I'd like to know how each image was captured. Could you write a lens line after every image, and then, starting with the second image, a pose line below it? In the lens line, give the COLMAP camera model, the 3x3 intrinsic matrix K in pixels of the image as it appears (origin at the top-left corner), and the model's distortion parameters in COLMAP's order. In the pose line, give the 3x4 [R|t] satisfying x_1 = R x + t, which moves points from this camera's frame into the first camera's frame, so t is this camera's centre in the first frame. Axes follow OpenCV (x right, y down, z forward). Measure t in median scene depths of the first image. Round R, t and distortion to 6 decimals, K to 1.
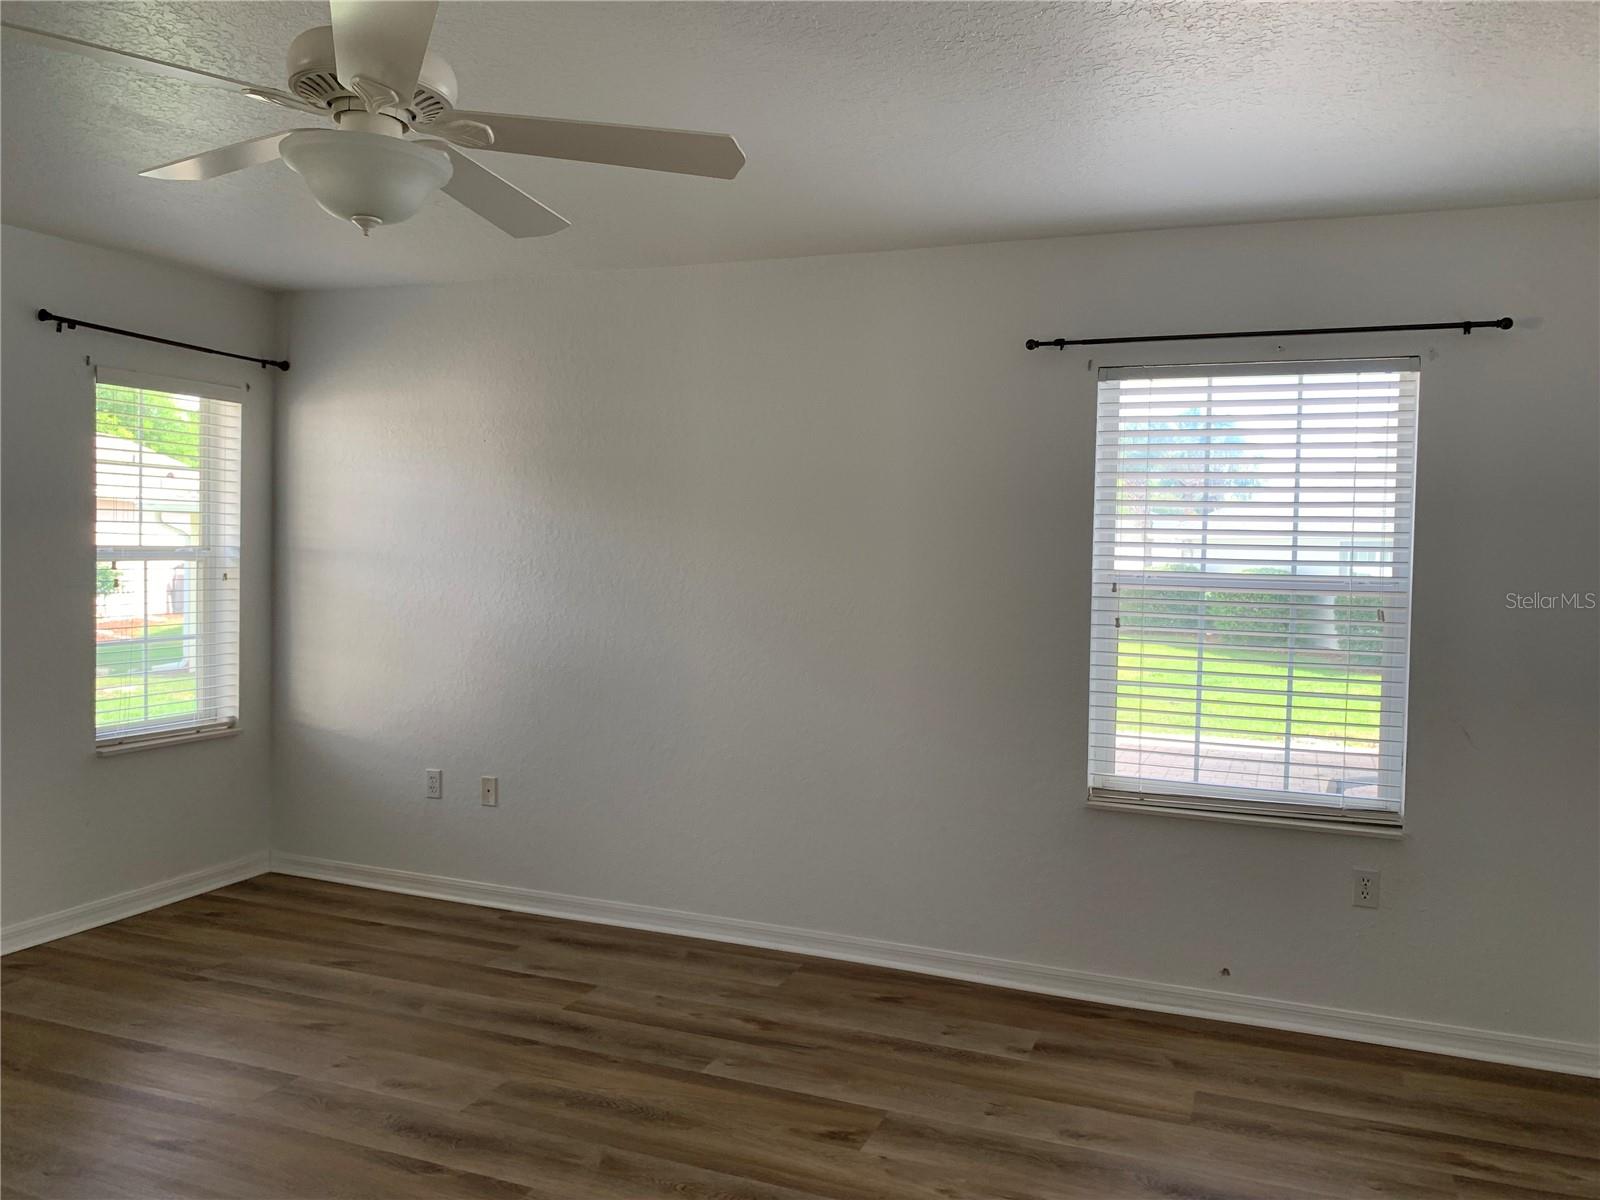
lens RADIAL K [[1237.7, 0, 810.0], [0, 1237.7, 598.2], [0, 0, 1]] dist [0.032147, -0.033879]
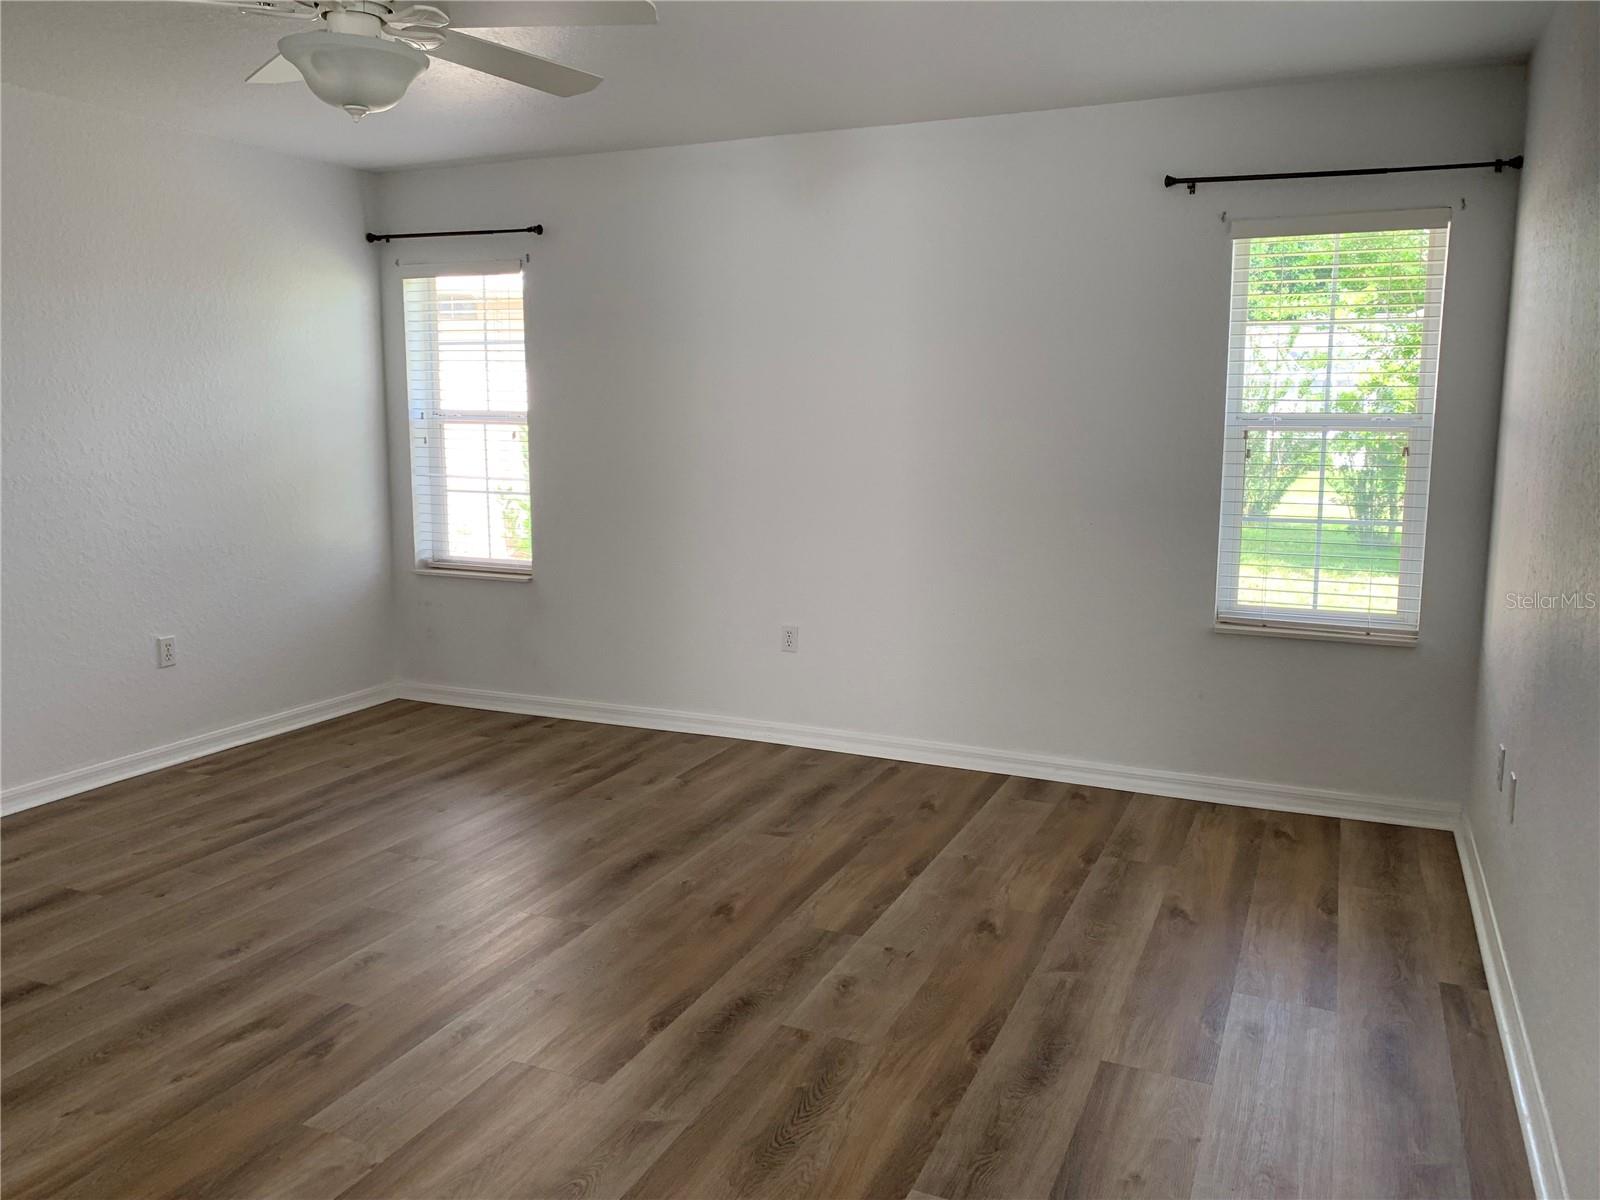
lens RADIAL K [[1237.7, 0, 813.4], [0, 1237.7, 597.4], [0, 0, 1]] dist [0.032147, -0.033879]
pose [[-0.036848, 0.130649, -0.990744, 0.421900], [-0.048067, 0.990038, 0.132343, -0.014295], [0.998164, 0.052499, -0.030201, 0.752719]]
